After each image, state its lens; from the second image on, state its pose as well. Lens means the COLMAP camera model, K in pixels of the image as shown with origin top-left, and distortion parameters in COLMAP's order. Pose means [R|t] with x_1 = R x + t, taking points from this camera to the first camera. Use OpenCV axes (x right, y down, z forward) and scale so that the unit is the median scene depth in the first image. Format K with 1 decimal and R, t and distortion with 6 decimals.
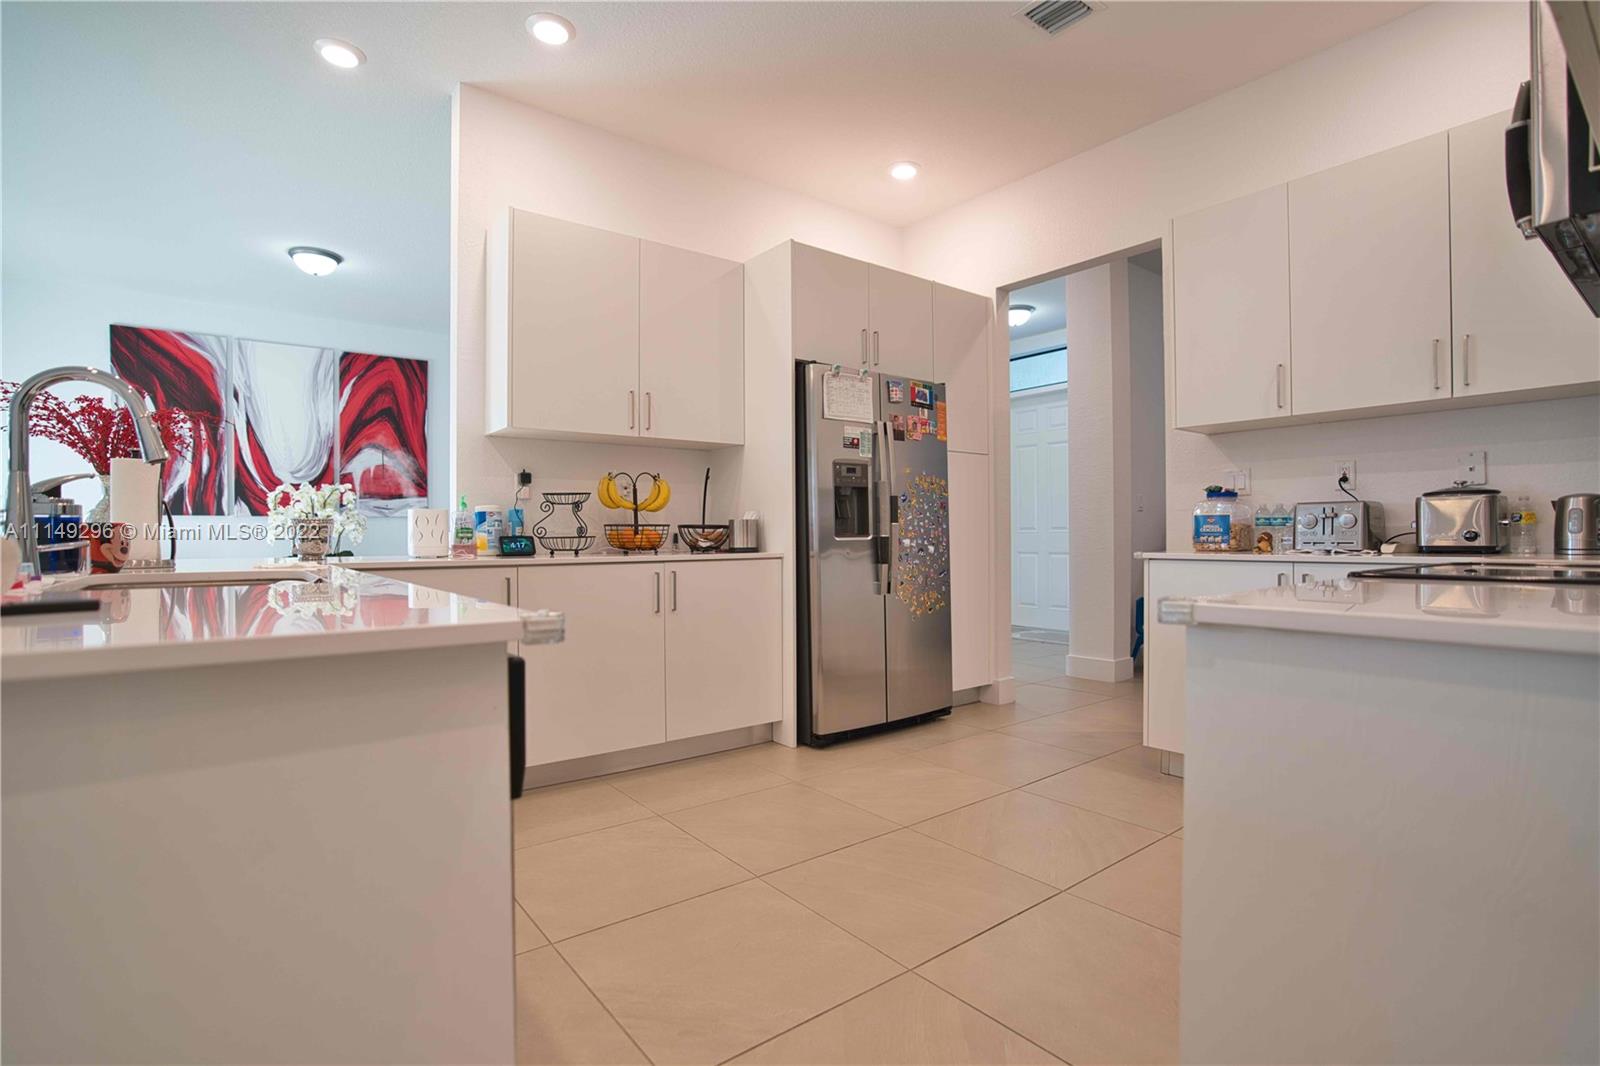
lens RADIAL K [[767.3, 0, 793.4], [0, 767.3, 532.9], [0, 0, 1]] dist [-0.076419, 0.033554]
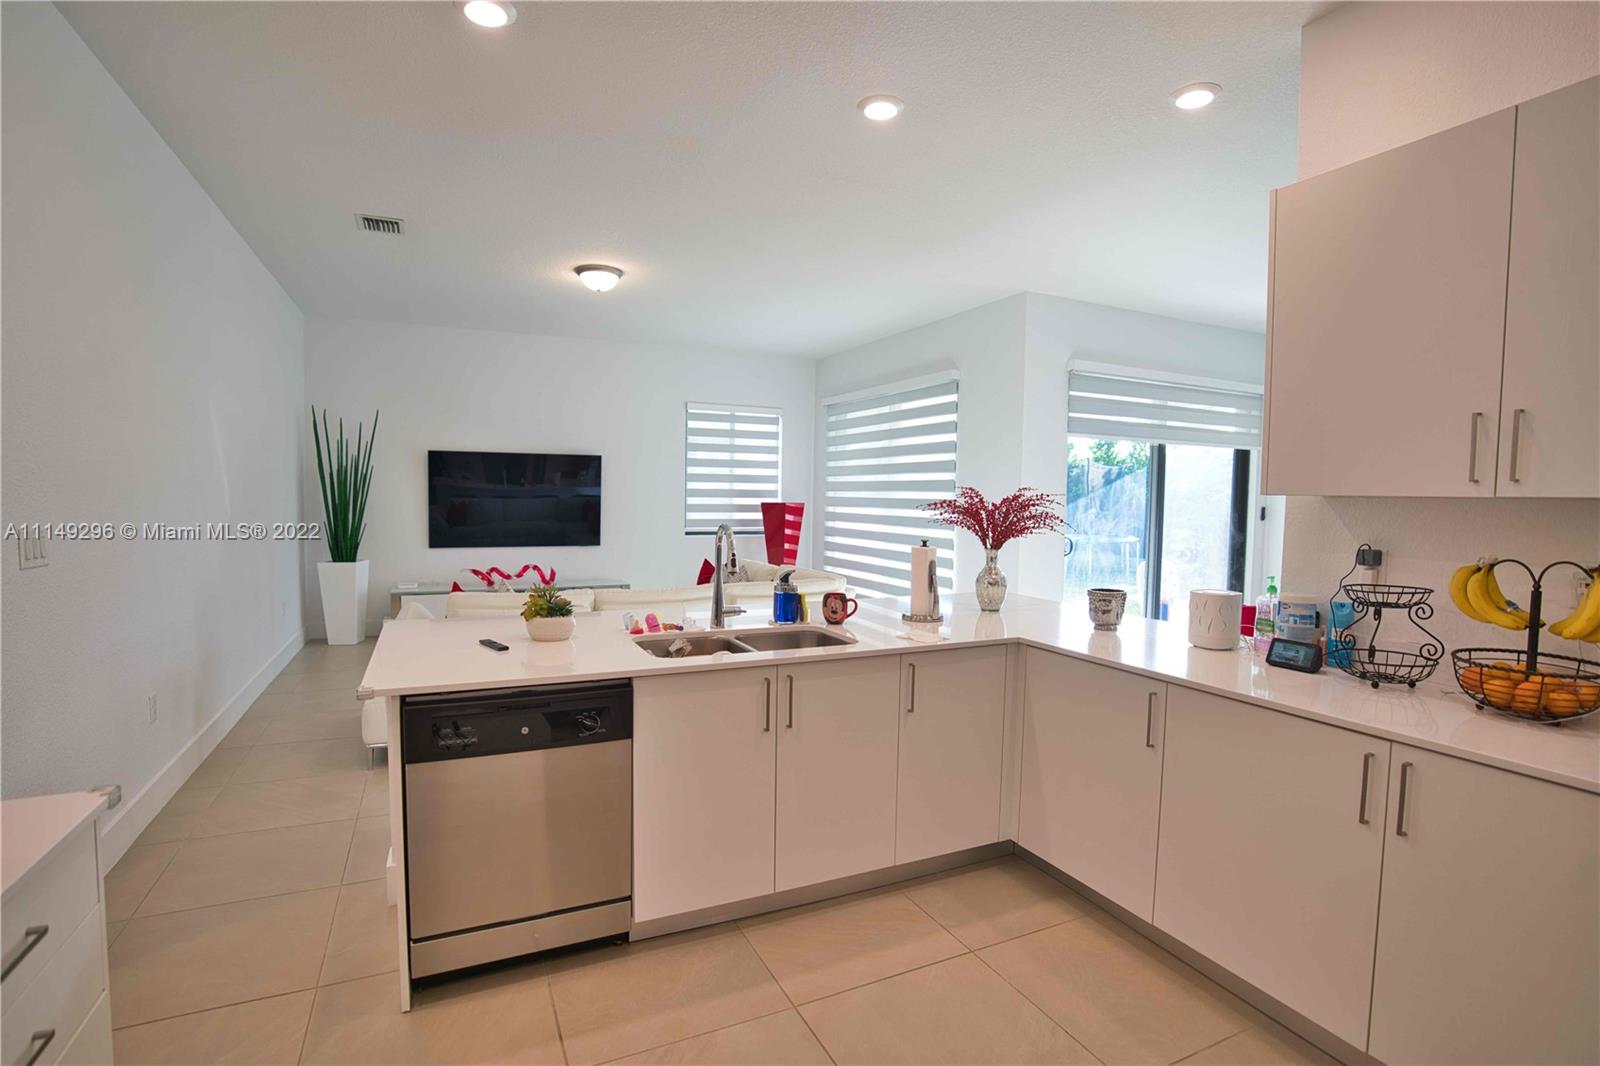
lens RADIAL K [[739.9, 0, 800.0], [0, 739.9, 533.0], [0, 0, 1]] dist [-0.069621, 0.028339]
pose [[-0.204077, 0.049325, -0.977711, 0.339345], [-0.011435, 0.998542, 0.052763, -0.110265], [0.978888, 0.021948, -0.203215, 0.577385]]
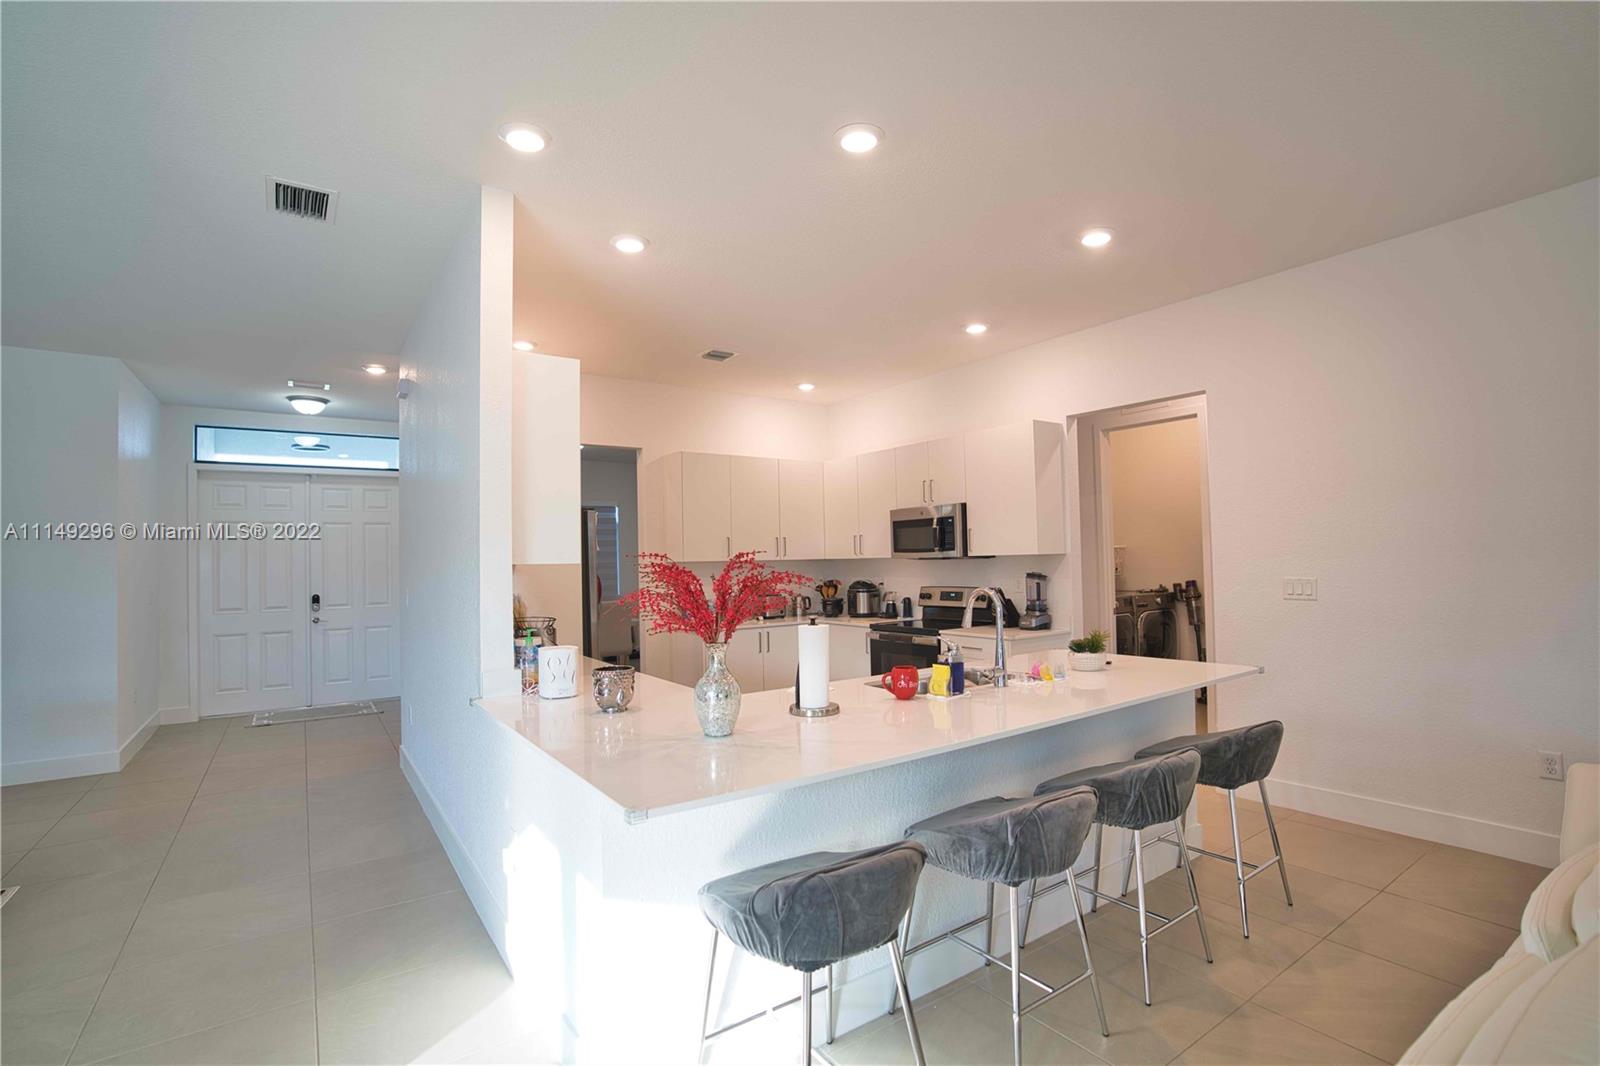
lens RADIAL K [[739.9, 0, 800.0], [0, 739.9, 533.0], [0, 0, 1]] dist [-0.069621, 0.028339]
pose [[0.055830, 0.042019, 0.997556, -1.158452], [0.020350, 0.998859, -0.043213, -0.107349], [-0.998233, 0.022713, 0.054911, 0.509530]]
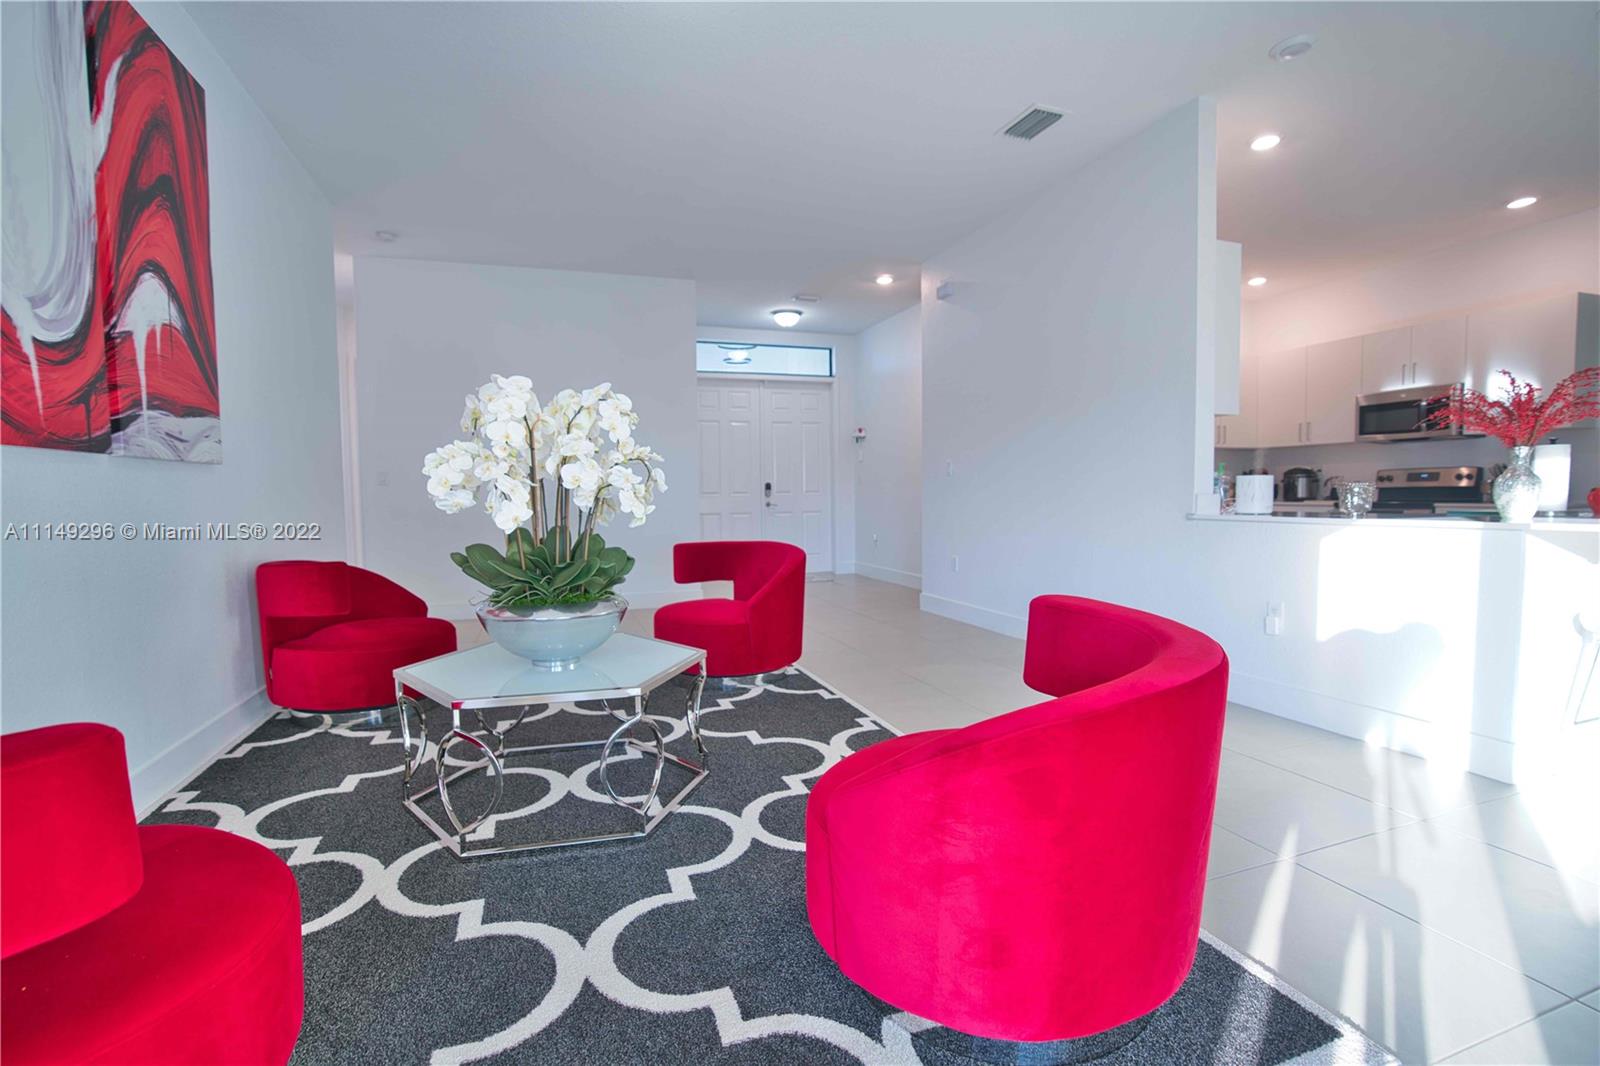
lens RADIAL K [[739.9, 0, 800.0], [0, 739.9, 533.0], [0, 0, 1]] dist [-0.069621, 0.028339]
pose [[0.322525, -0.050391, 0.945219, -1.510954], [0.011352, 0.998716, 0.049369, -0.004407], [-0.946493, -0.005193, 0.322683, 1.068641]]
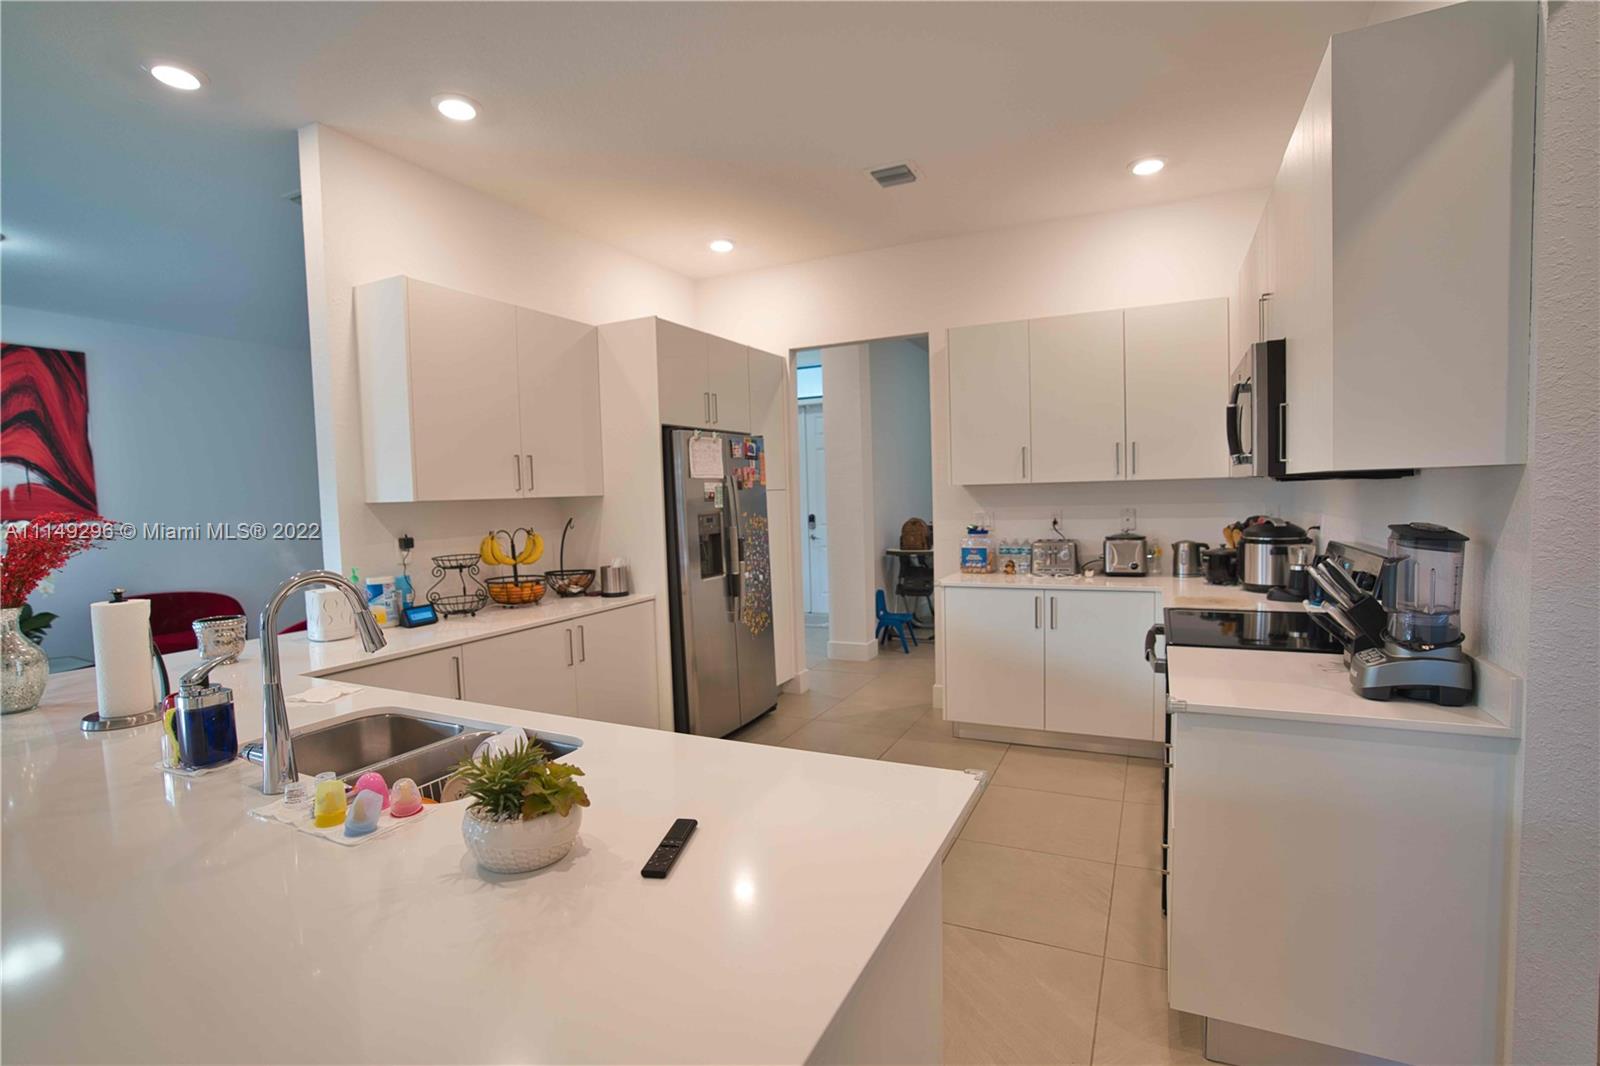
lens RADIAL K [[739.9, 0, 800.0], [0, 739.9, 533.0], [0, 0, 1]] dist [-0.069621, 0.028339]
pose [[0.898013, -0.045185, 0.437644, -0.279457], [0.025364, 0.998375, 0.051032, -0.109859], [-0.439238, -0.034727, 0.897699, -0.069879]]
